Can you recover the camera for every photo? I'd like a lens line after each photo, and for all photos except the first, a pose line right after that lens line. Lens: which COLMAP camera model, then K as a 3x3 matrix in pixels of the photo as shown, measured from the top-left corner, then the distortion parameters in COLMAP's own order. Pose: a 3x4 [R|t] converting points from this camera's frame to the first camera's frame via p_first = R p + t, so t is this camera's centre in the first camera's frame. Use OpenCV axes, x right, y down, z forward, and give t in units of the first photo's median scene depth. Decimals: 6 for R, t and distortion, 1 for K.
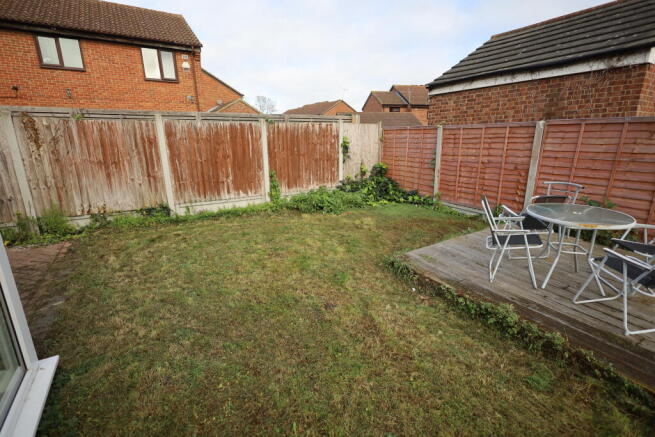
lens RADIAL K [[299.7, 0, 327.3], [0, 299.7, 216.6], [0, 0, 1]] dist [0.003766, 0.000415]
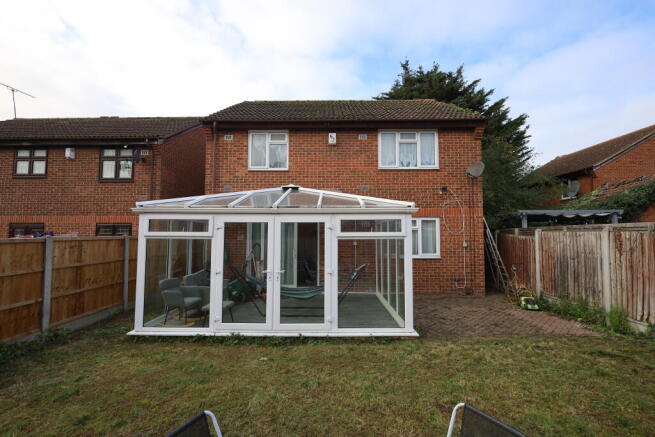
lens RADIAL K [[299.7, 0, 327.5], [0, 299.7, 219.6], [0, 0, 1]] dist [0.003766, 0.000415]
pose [[-0.545885, -0.030381, -0.837309, 0.719287], [-0.201564, 0.974755, 0.096042, -0.246713], [0.813254, 0.221200, -0.538228, 0.651322]]
